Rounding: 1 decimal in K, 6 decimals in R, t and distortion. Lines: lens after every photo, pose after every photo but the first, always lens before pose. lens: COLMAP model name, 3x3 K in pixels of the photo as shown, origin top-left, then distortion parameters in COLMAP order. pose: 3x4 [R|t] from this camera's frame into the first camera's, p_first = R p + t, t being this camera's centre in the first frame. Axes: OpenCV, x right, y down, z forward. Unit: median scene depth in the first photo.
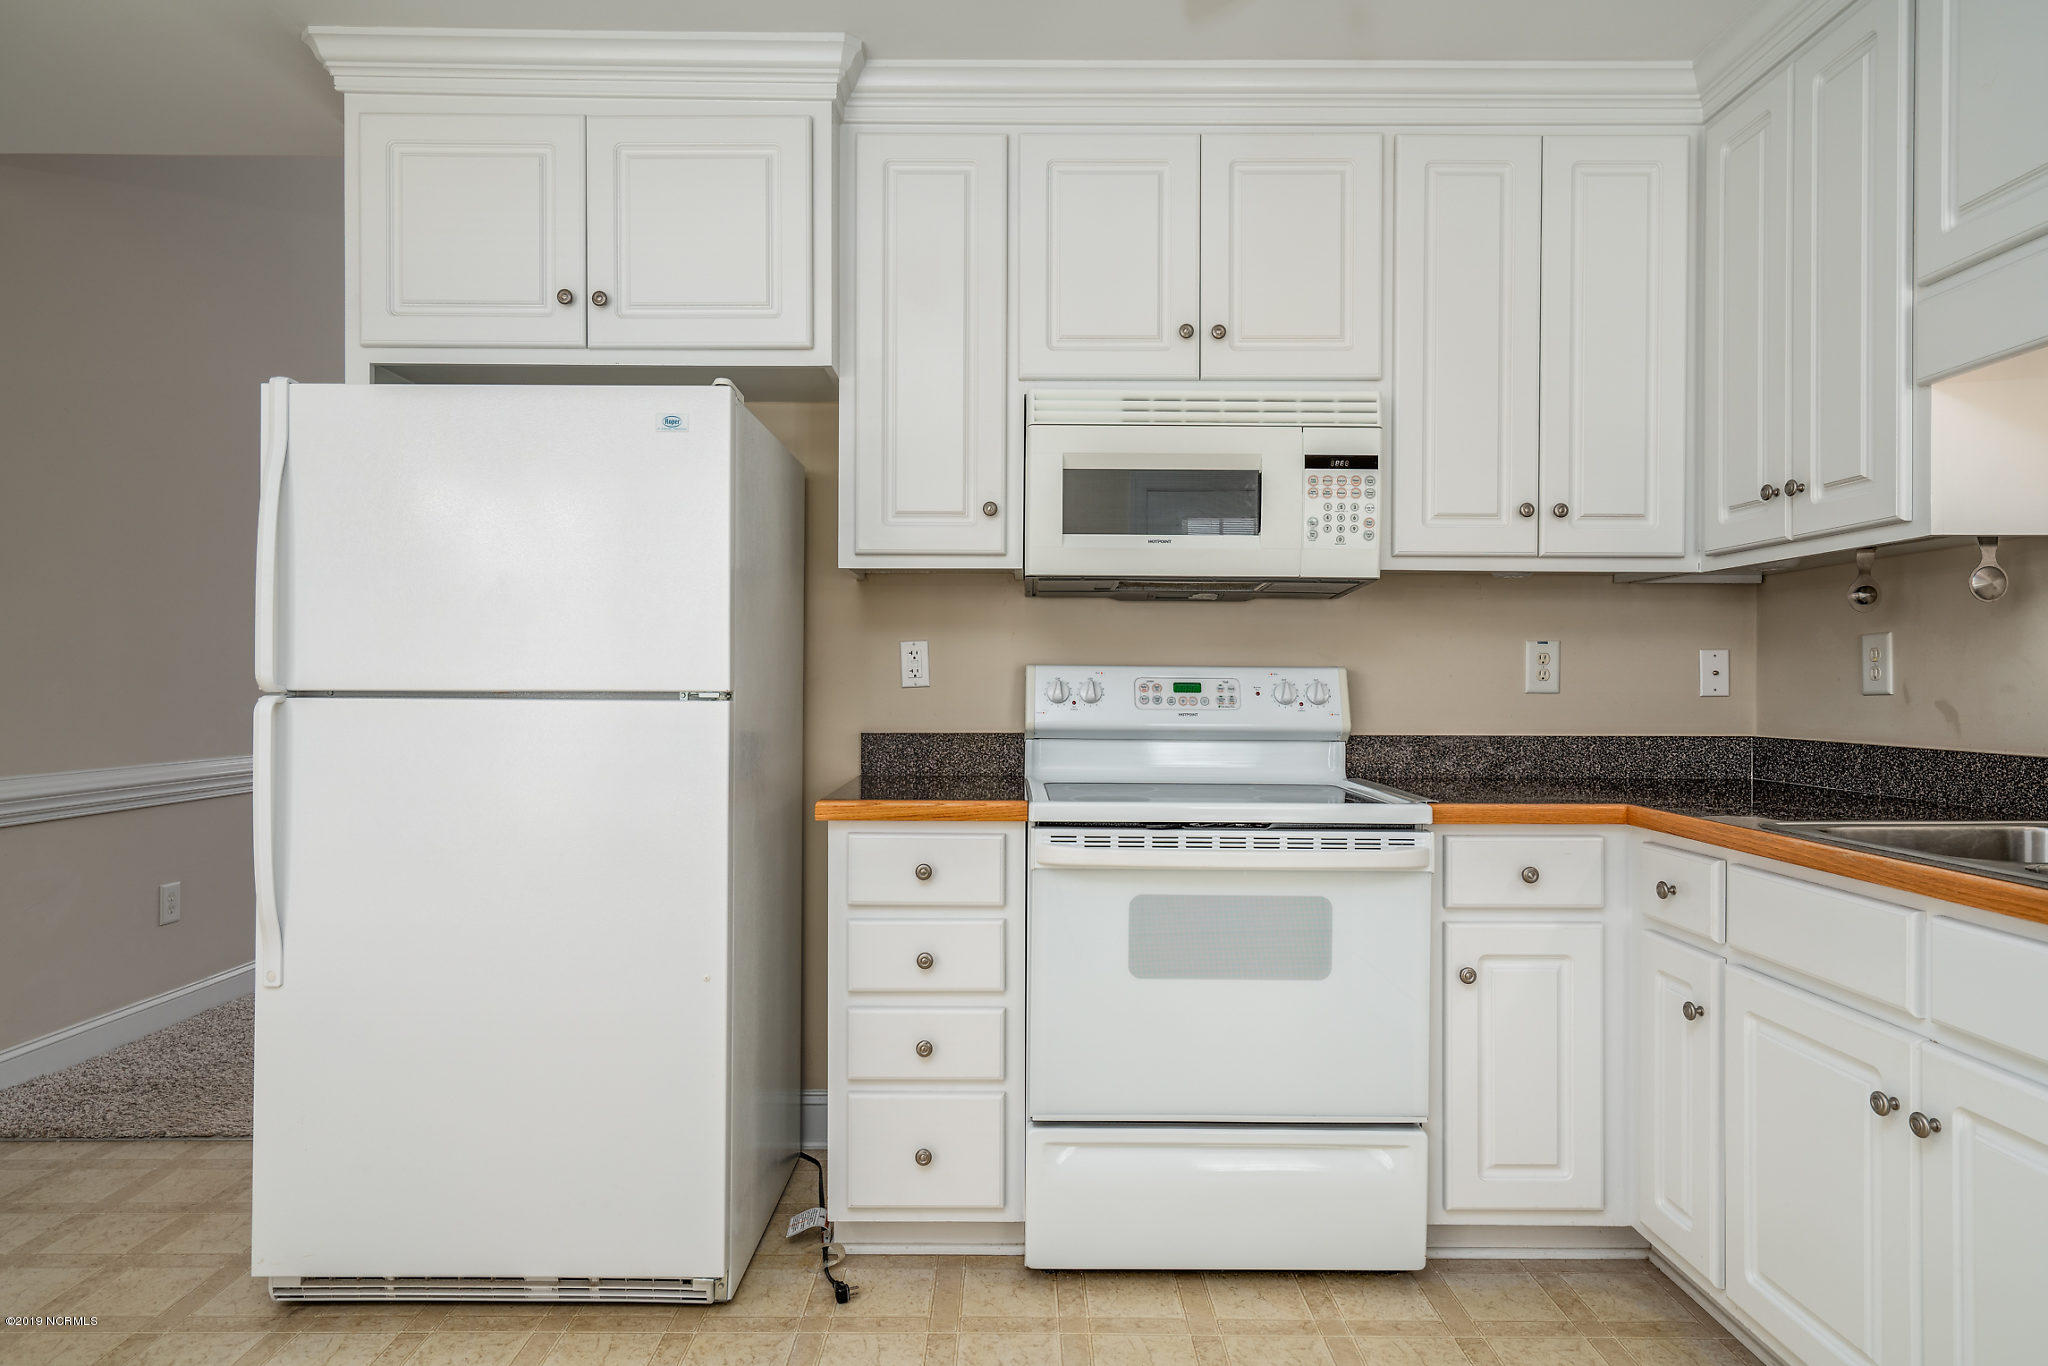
lens RADIAL K [[1190.9, 0, 1024.0], [0, 1190.9, 683.0], [0, 0, 1]] dist [0.006068, 0.000676]
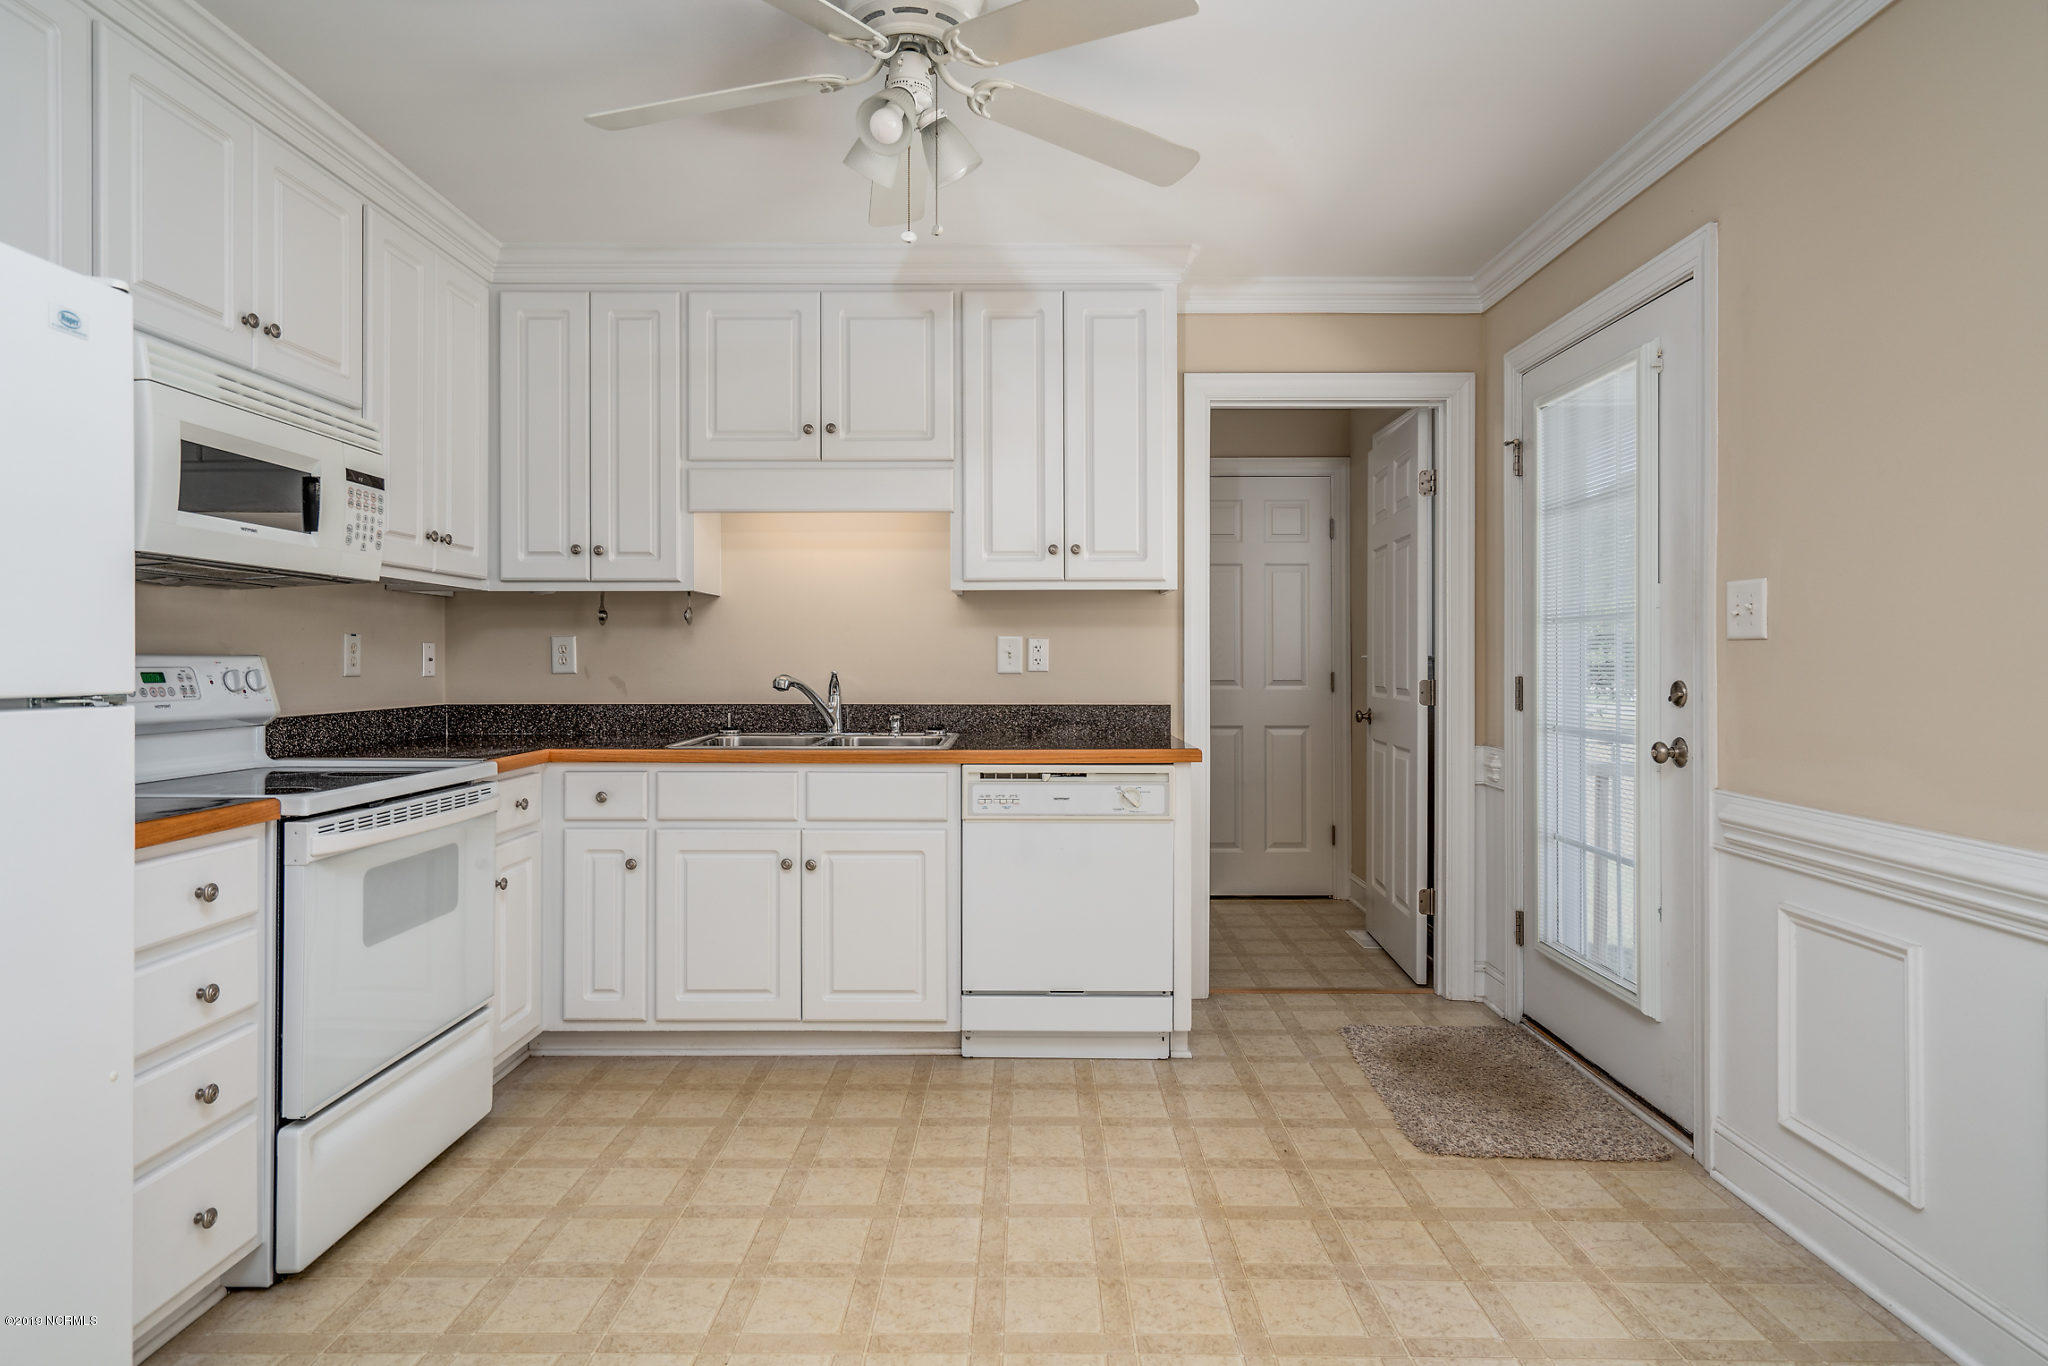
lens RADIAL K [[1122.0, 0, 1022.8], [0, 1122.0, 654.8], [0, 0, 1]] dist [-0.000237, -0.000241]
pose [[0.007085, 0.001107, 0.999974, -0.815530], [0.000519, 0.999999, -0.001110, -0.013973], [-0.999975, 0.000527, 0.007085, 0.354870]]
